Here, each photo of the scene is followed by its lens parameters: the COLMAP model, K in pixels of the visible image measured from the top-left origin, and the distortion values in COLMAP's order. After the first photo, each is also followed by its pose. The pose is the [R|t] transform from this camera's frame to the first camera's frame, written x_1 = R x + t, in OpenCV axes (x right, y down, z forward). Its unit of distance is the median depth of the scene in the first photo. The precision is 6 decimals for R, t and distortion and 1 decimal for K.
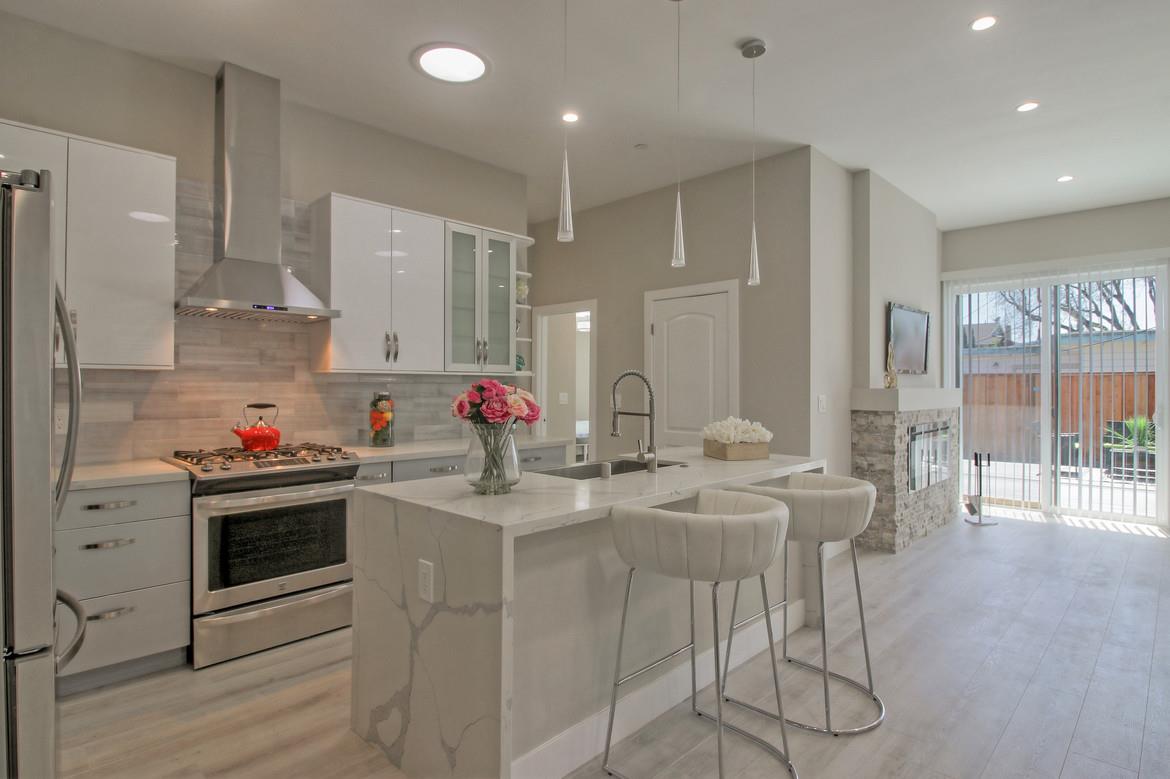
lens RADIAL K [[607.5, 0, 585.0], [0, 607.5, 389.5], [0, 0, 1]] dist [-0.000236, -0.000241]
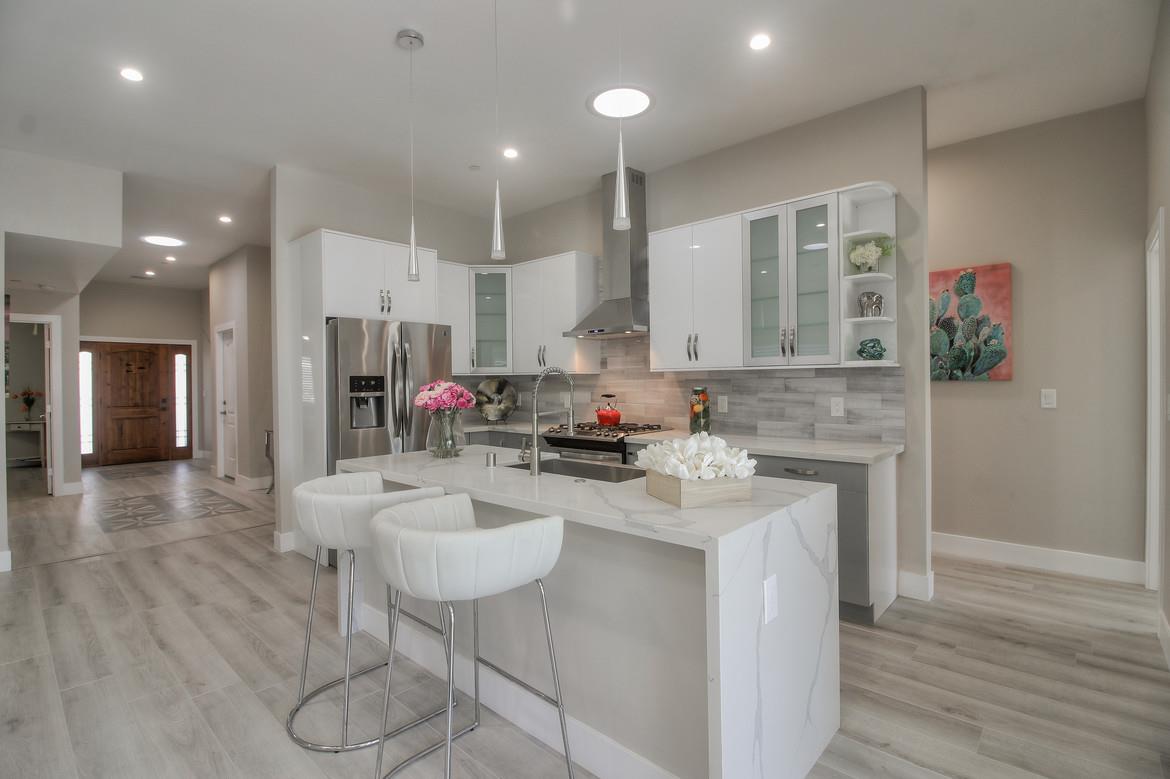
lens RADIAL K [[552.1, 0, 577.5], [0, 552.1, 384.0], [0, 0, 1]] dist [0.002062, -0.014773]
pose [[0.021964, -0.000215, -0.999759, 0.708428], [0.003974, 0.999992, -0.000128, -0.002133], [0.999751, -0.003970, 0.021965, 0.762001]]
